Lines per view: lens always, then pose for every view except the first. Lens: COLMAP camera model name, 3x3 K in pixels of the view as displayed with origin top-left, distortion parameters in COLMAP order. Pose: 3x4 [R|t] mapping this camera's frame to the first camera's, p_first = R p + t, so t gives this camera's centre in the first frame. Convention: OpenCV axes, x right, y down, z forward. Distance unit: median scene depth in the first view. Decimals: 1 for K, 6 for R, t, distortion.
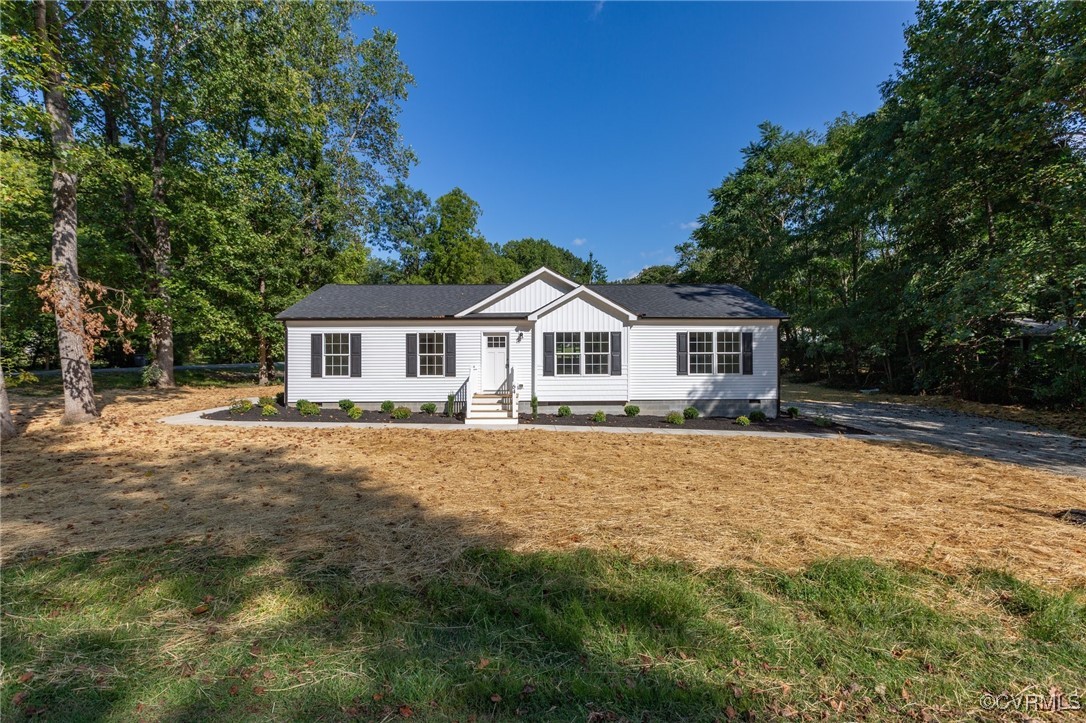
lens RADIAL K [[484.2, 0, 545.3], [0, 484.2, 365.1], [0, 0, 1]] dist [-0.004348, 0.002157]
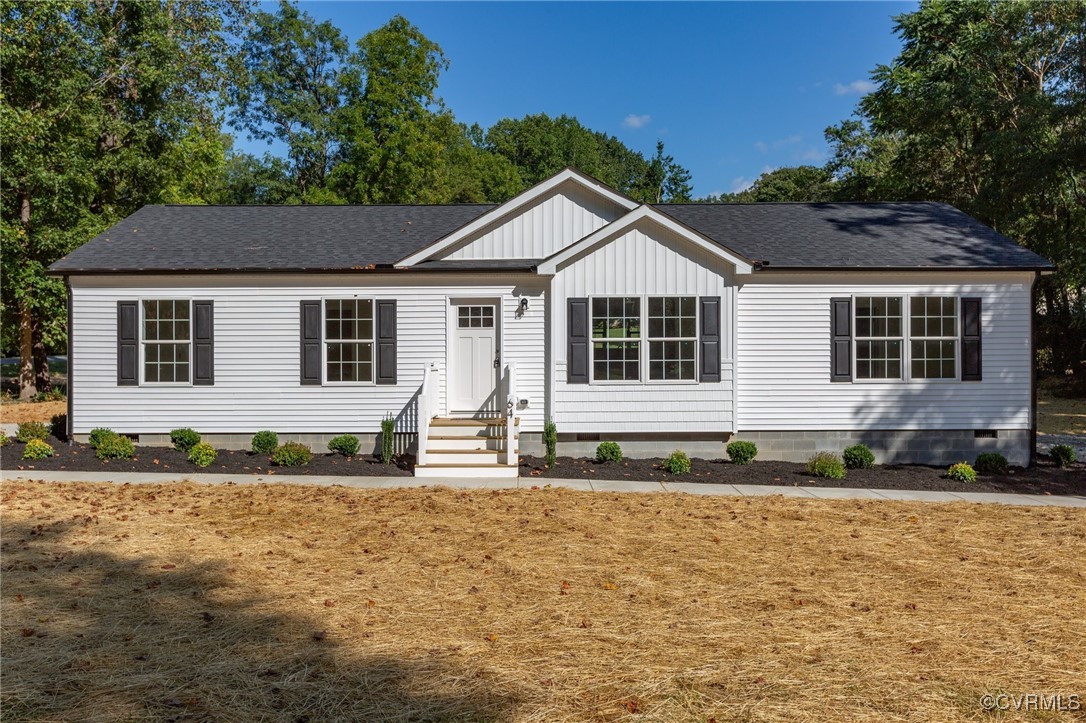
lens RADIAL K [[922.2, 0, 543.3], [0, 922.2, 363.3], [0, 0, 1]] dist [0.005358, -0.018997]
pose [[0.999693, 0.000332, -0.024771, -0.005448], [-0.000309, 1.000000, 0.000929, 0.000594], [0.024771, -0.000921, 0.999693, 0.026715]]
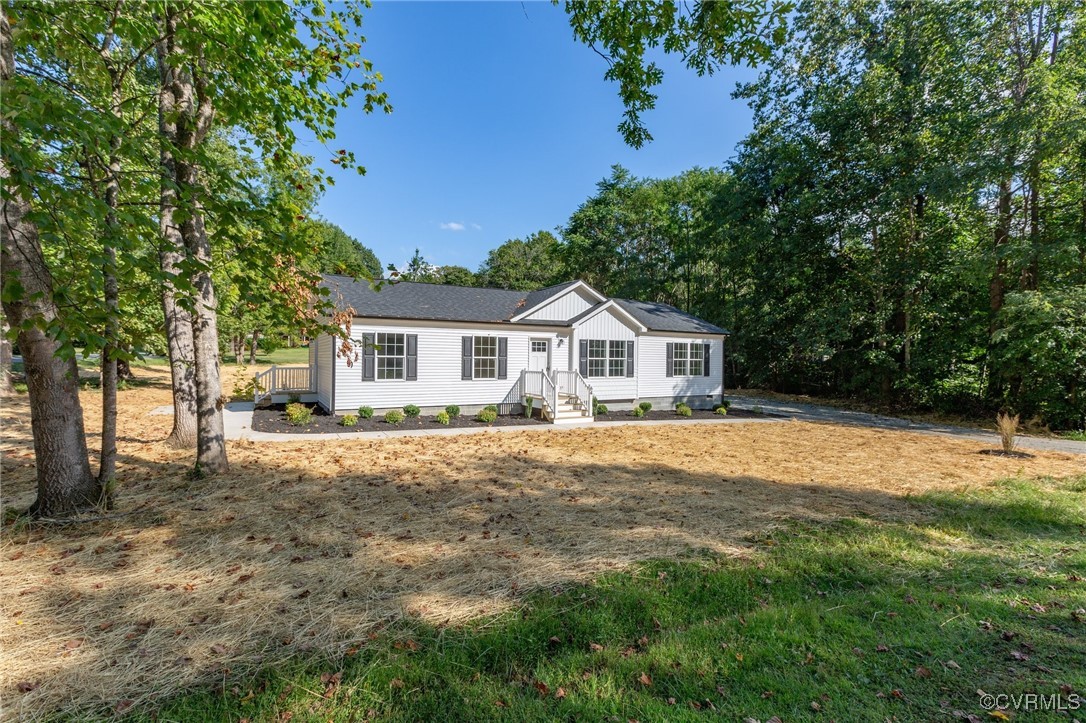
lens RADIAL K [[484.2, 0, 567.6], [0, 484.2, 371.0], [0, 0, 1]] dist [-0.004348, 0.002157]
pose [[0.878288, 0.000499, 0.478132, -0.557919], [-0.003442, 0.999980, 0.005280, -0.000169], [-0.478120, -0.006283, 0.878272, 0.031973]]
